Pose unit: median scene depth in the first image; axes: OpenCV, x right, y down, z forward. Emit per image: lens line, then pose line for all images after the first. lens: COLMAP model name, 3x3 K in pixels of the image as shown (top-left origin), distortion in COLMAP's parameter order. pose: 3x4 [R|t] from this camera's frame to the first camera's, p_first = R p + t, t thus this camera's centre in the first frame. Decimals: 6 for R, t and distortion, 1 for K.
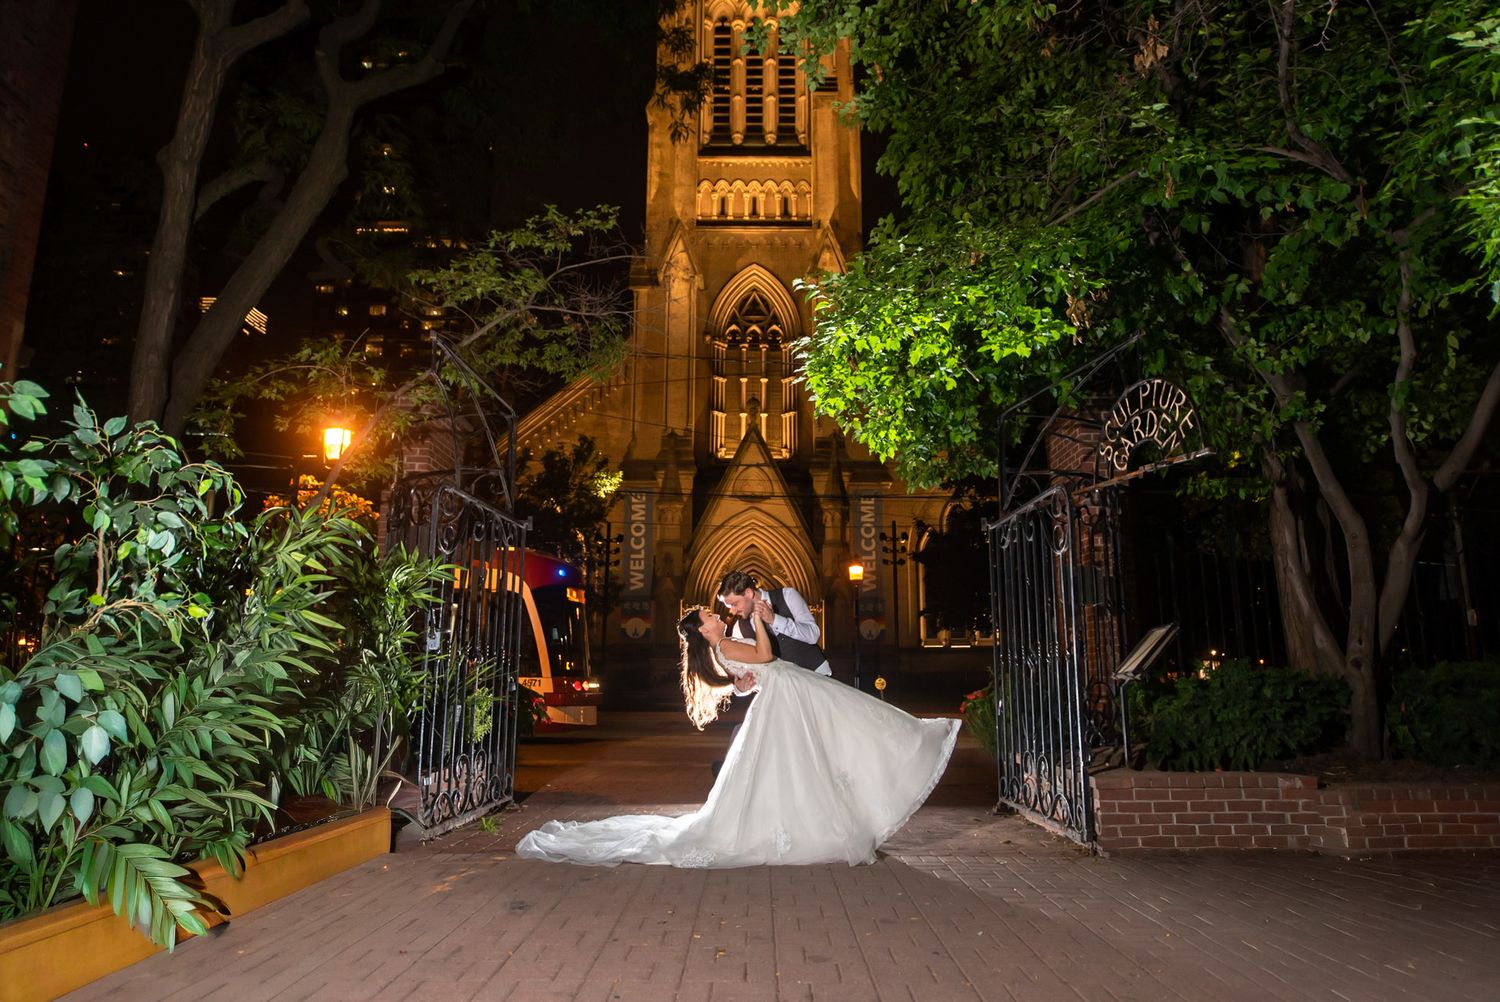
lens RADIAL K [[948.3, 0, 750.0], [0, 948.3, 501.0], [0, 0, 1]] dist [0.006039, 0.001174]
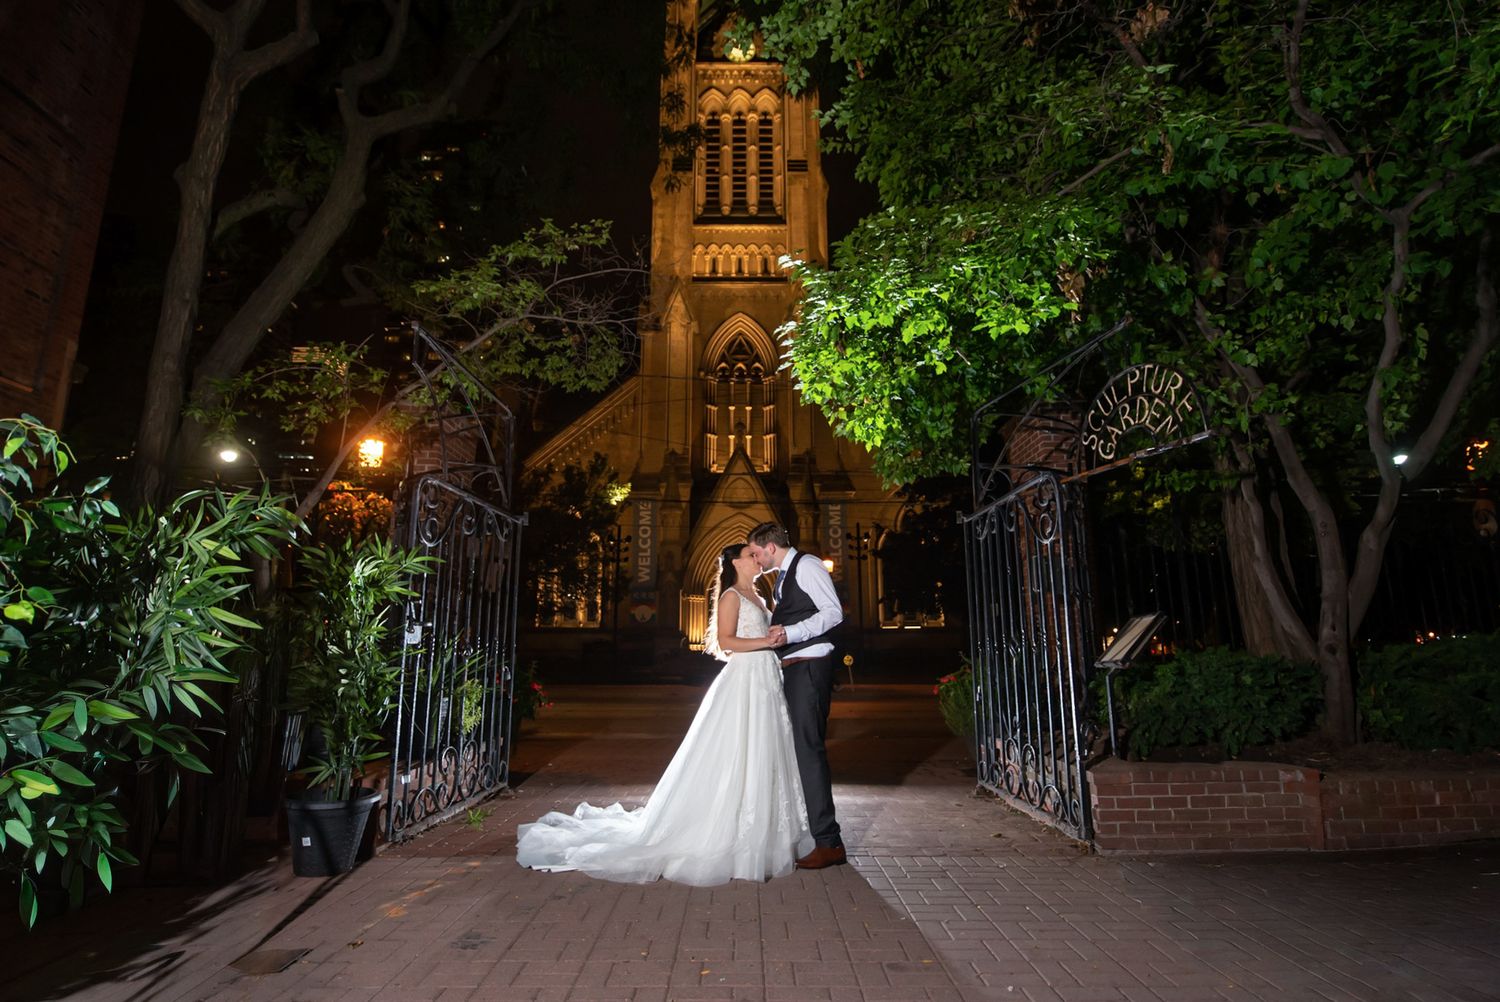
lens RADIAL K [[764.4, 0, 742.1], [0, 764.4, 502.2], [0, 0, 1]] dist [-0.003198, -0.000634]
pose [[0.999971, -0.005196, 0.005653, 0.001751], [0.005251, 0.999937, -0.009896, 0.014427], [-0.005602, 0.009925, 0.999935, 0.149618]]
